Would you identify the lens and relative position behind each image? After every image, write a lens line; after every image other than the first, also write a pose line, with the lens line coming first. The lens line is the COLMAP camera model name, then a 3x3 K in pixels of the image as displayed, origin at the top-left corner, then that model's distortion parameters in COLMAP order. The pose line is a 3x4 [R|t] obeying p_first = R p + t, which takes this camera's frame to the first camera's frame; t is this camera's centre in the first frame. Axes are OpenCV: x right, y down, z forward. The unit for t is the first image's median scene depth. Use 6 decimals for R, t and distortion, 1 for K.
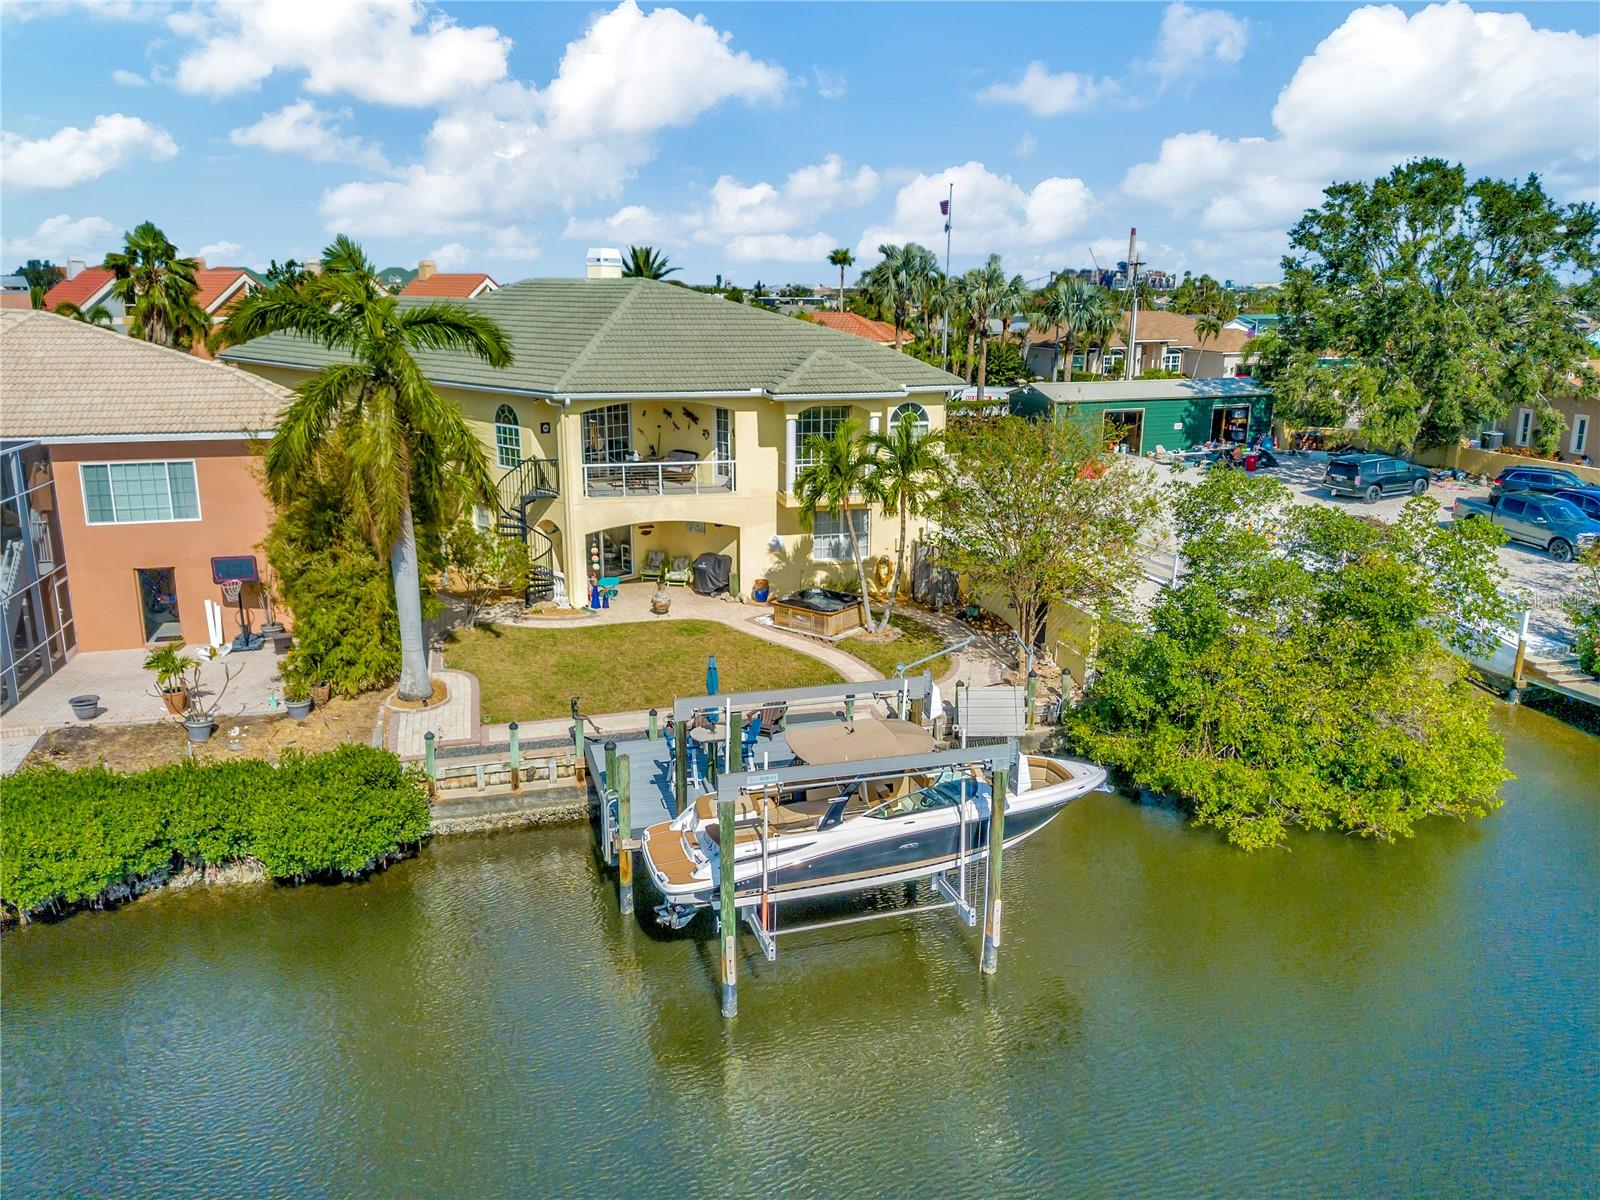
lens RADIAL K [[1193.4, 0, 800.0], [0, 1193.4, 600.0], [0, 0, 1]] dist [0.102478, -0.192638]
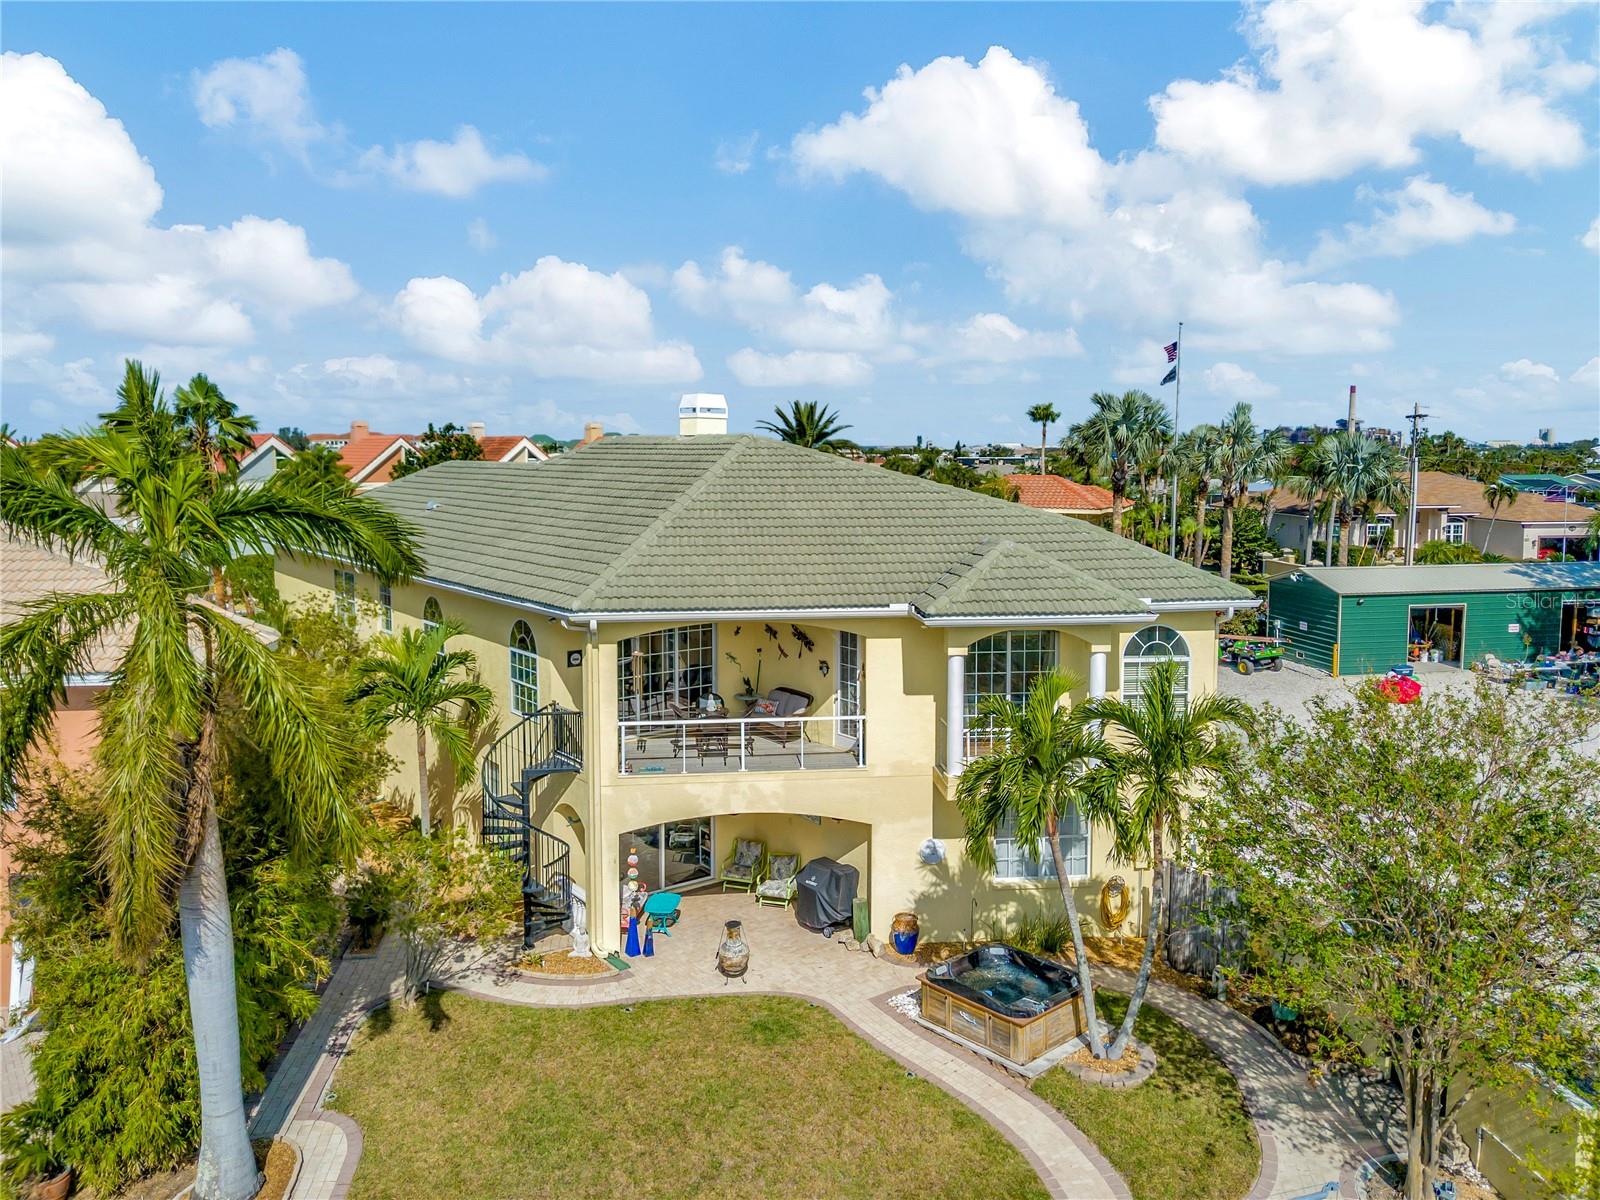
lens RADIAL K [[1203.9, 0, 804.4], [0, 1203.9, 565.7], [0, 0, 1]] dist [0.099741, -0.158039]
pose [[0.987135, 0.010327, -0.159552, 0.012879], [-0.035178, 0.987487, -0.153728, -0.094595], [0.155968, 0.157363, 0.975147, 0.368098]]
